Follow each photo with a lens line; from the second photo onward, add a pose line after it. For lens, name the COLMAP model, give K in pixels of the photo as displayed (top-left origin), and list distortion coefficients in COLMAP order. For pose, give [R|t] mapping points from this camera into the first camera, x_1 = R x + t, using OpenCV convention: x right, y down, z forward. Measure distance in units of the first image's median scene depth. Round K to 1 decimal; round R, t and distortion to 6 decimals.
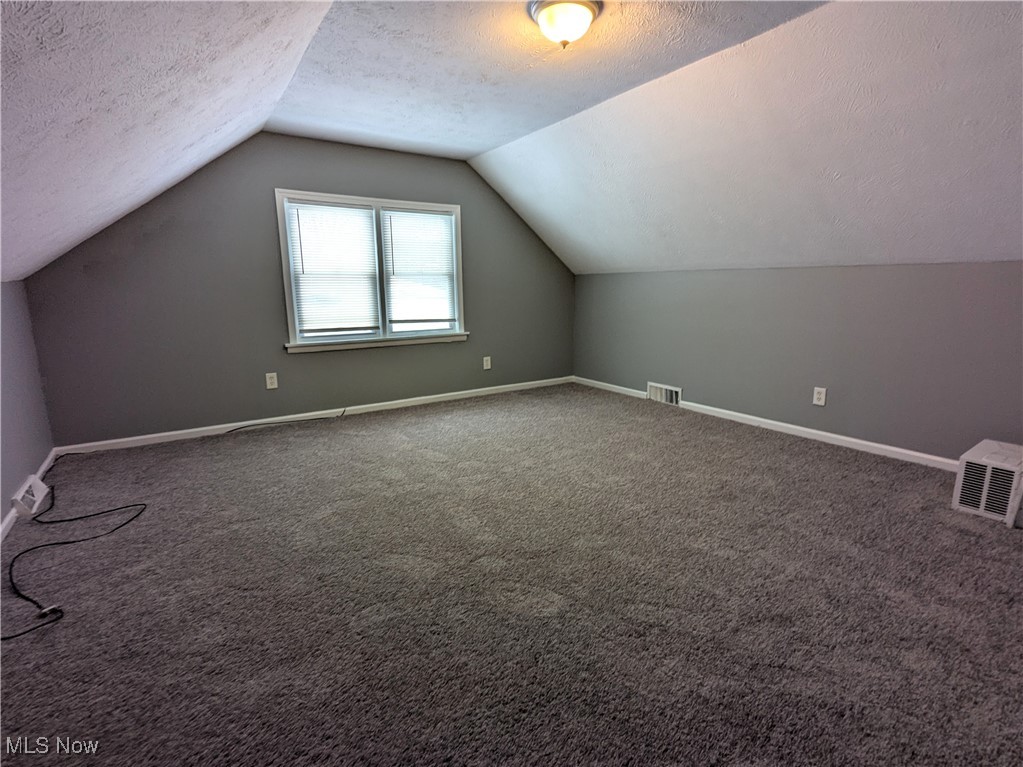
lens RADIAL K [[493.2, 0, 511.5], [0, 493.2, 383.5], [0, 0, 1]] dist [-0.003008, -0.000310]
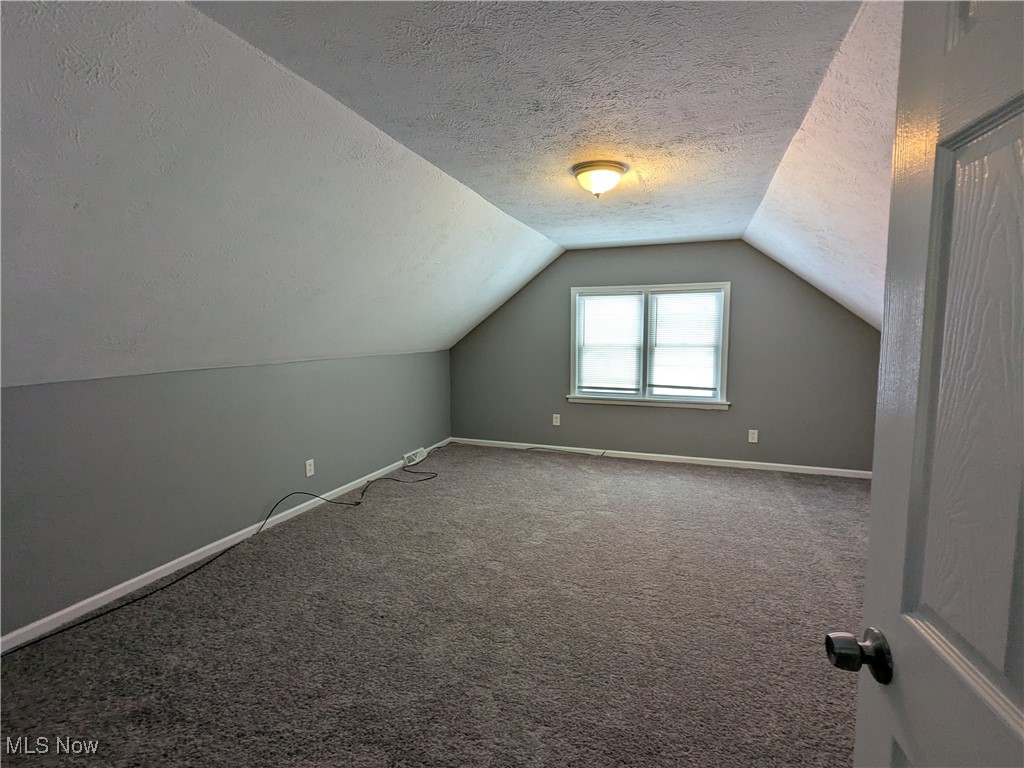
lens RADIAL K [[485.9, 0, 521.0], [0, 485.9, 381.9], [0, 0, 1]] dist [0.003759, 0.000328]
pose [[0.586774, 0.089149, -0.804828, 0.524679], [-0.158831, 0.987285, -0.006439, -0.081262], [0.794020, 0.131610, 0.593473, 0.070642]]
